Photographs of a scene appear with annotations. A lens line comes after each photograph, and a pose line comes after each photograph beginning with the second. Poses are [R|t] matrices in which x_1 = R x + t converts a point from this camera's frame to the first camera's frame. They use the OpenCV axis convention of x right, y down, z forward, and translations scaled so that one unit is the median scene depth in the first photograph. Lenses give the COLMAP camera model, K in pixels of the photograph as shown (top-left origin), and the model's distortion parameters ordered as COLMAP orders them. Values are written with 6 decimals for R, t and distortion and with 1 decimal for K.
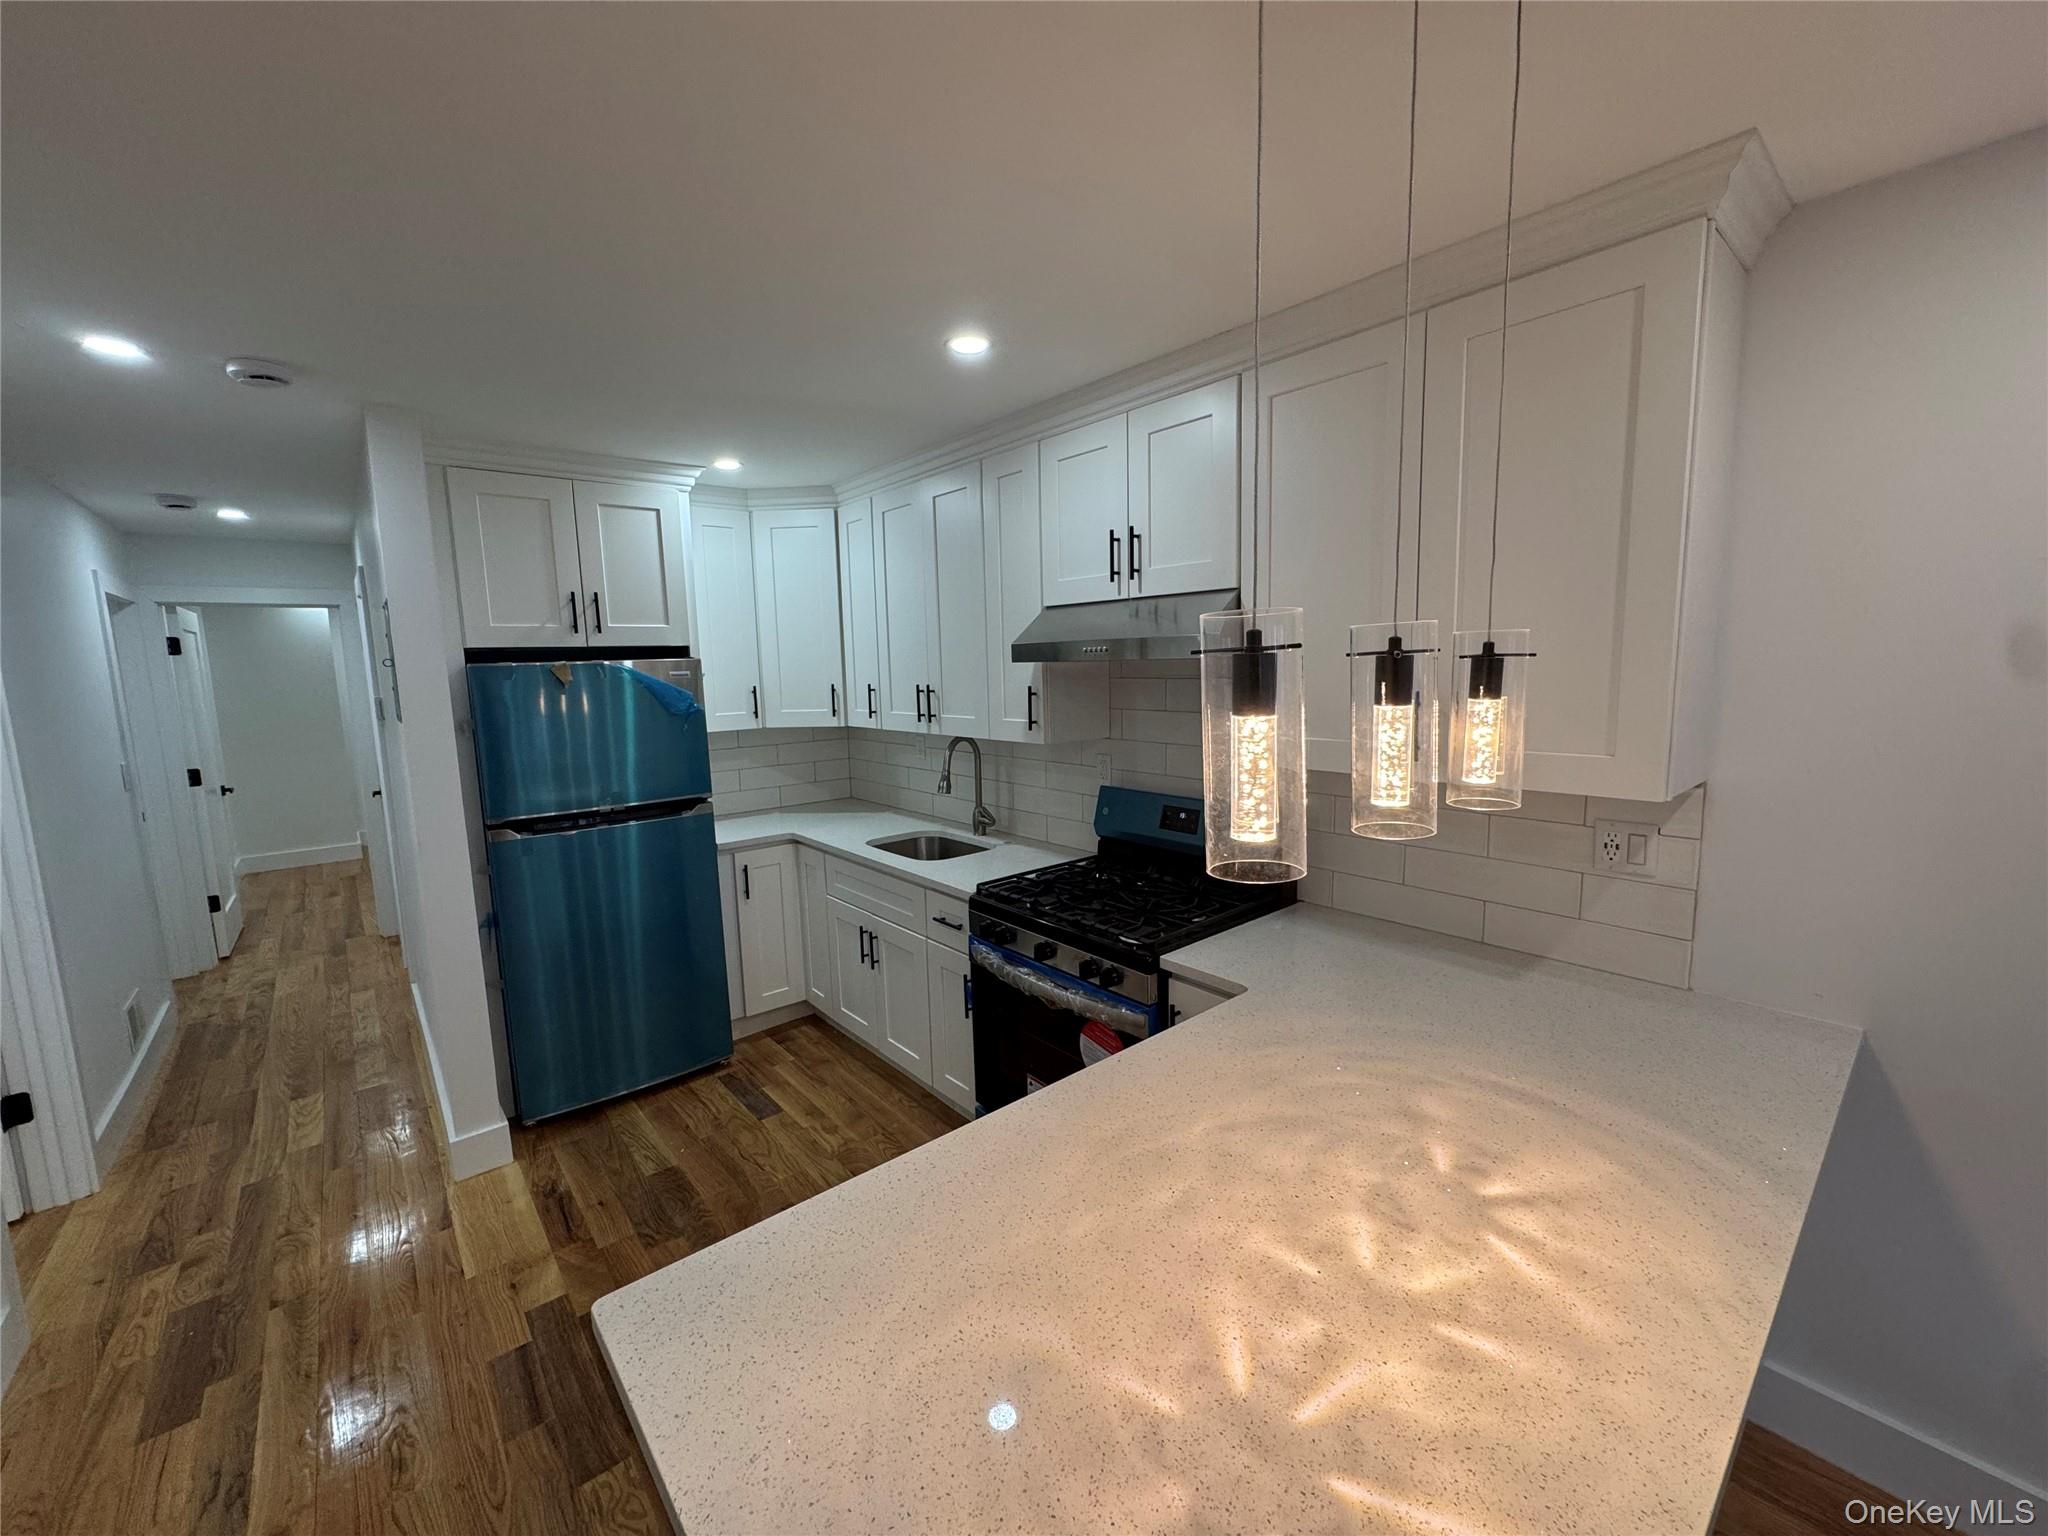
lens RADIAL K [[814.6, 0, 1023.7], [0, 814.6, 766.7], [0, 0, 1]] dist [-0.003414, 0.000742]
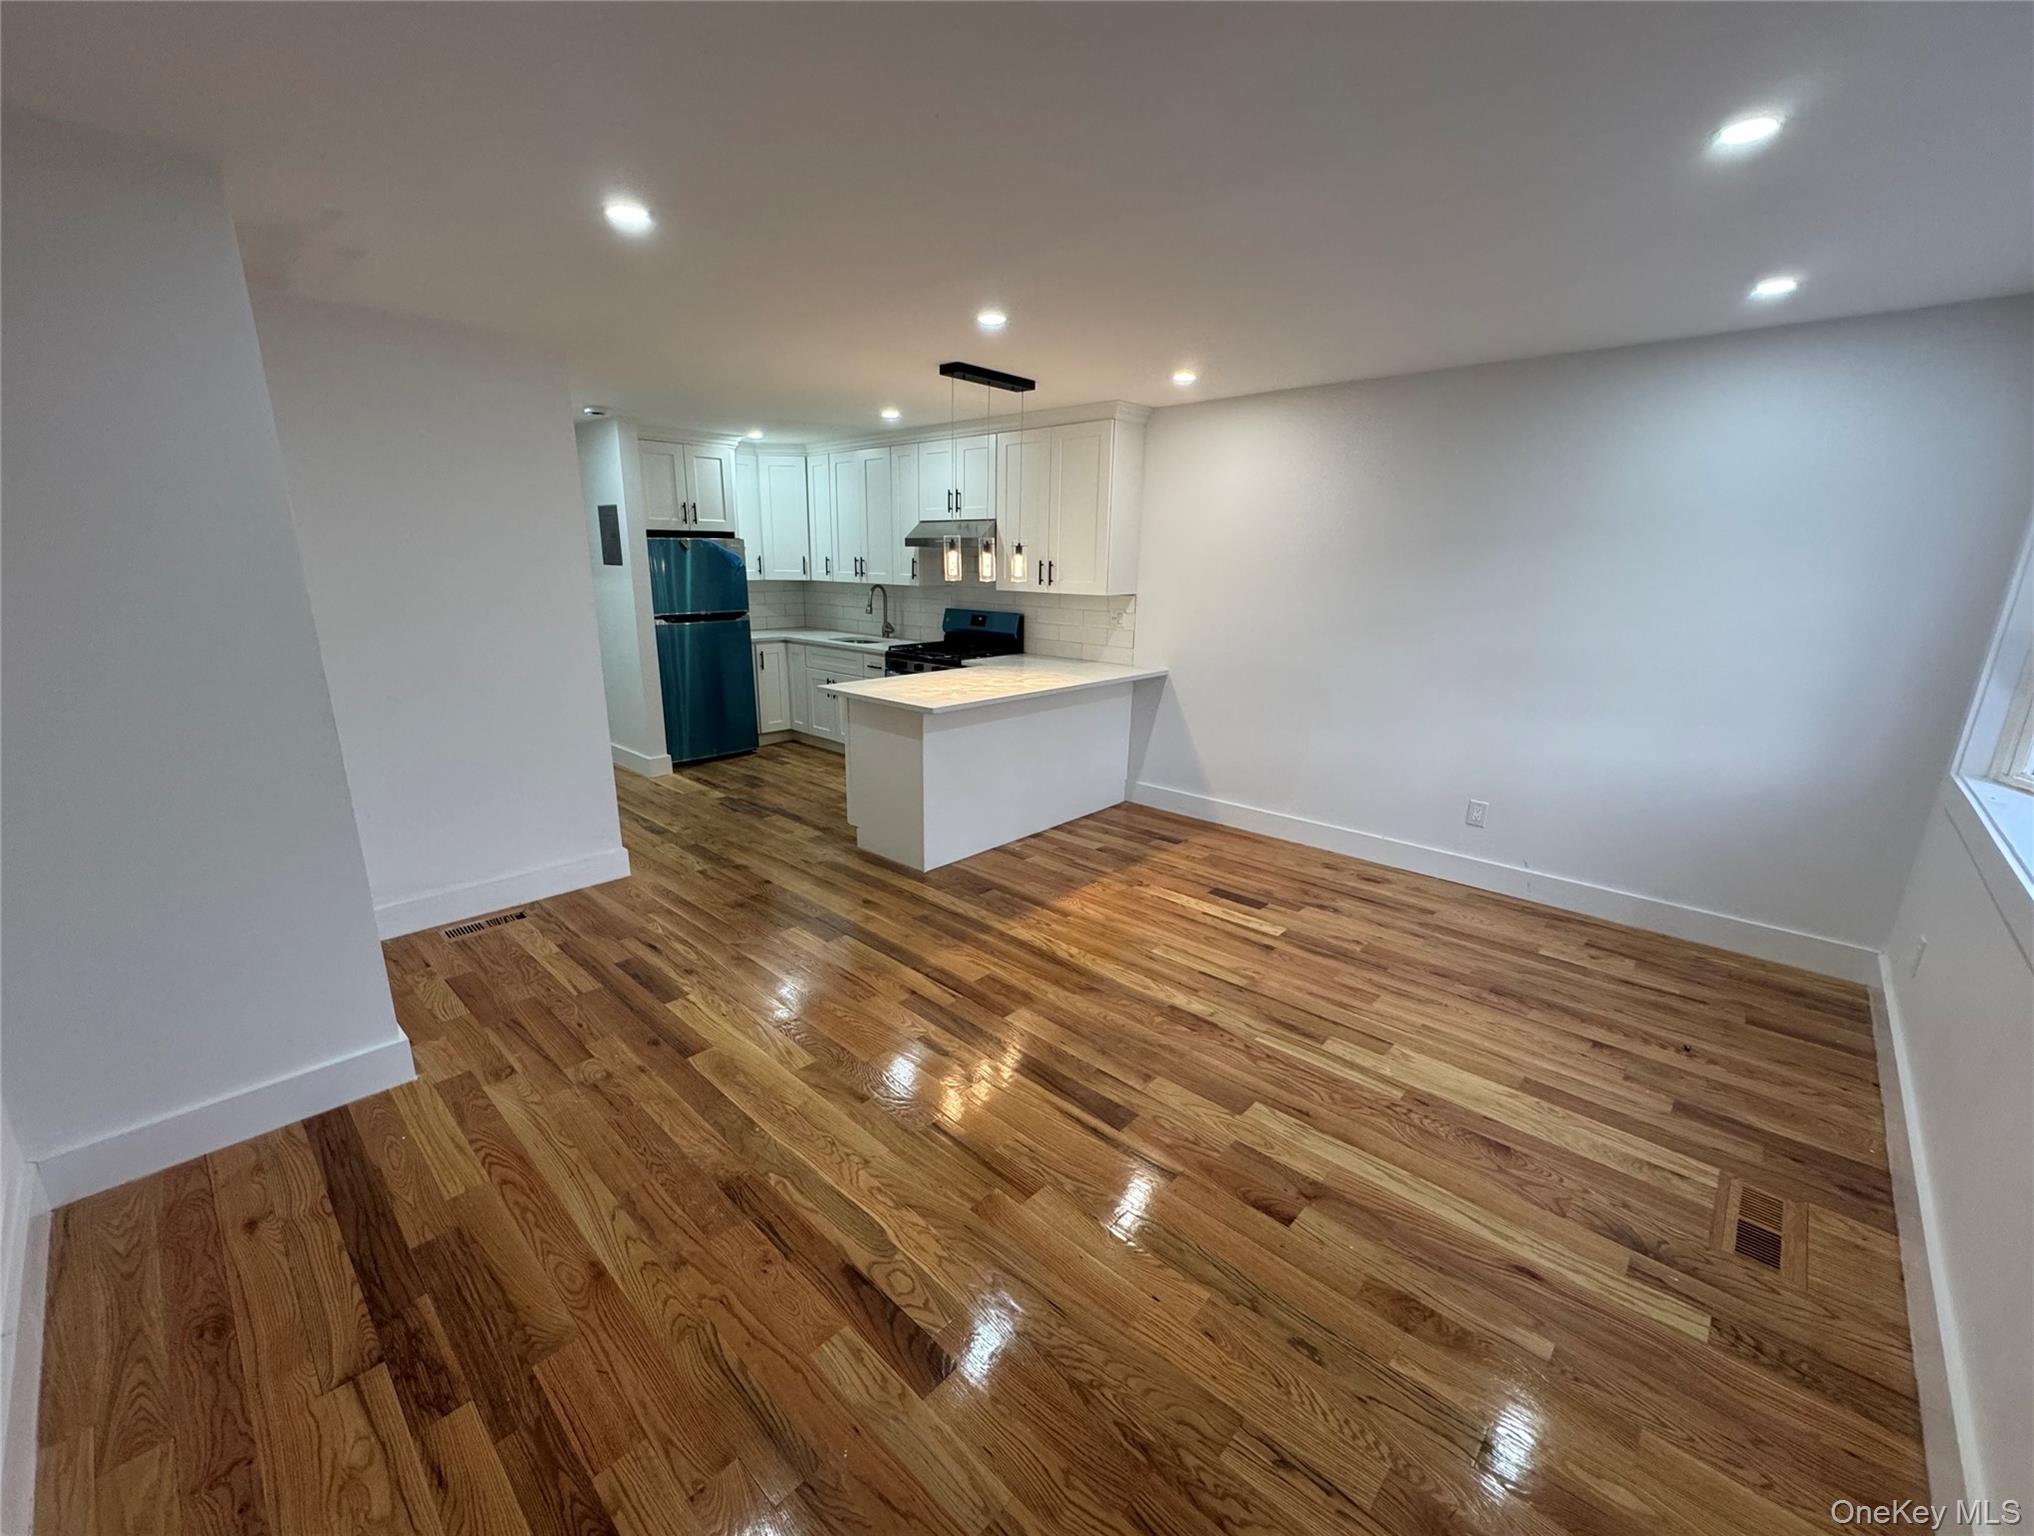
lens RADIAL K [[826.2, 0, 989.4], [0, 826.2, 784.0], [0, 0, 1]] dist [-0.005980, 0.000181]
pose [[0.994196, 0.008015, 0.107288, -0.021784], [-0.022999, 0.990002, 0.139168, 0.191756], [-0.105100, -0.140828, 0.984440, -1.310198]]
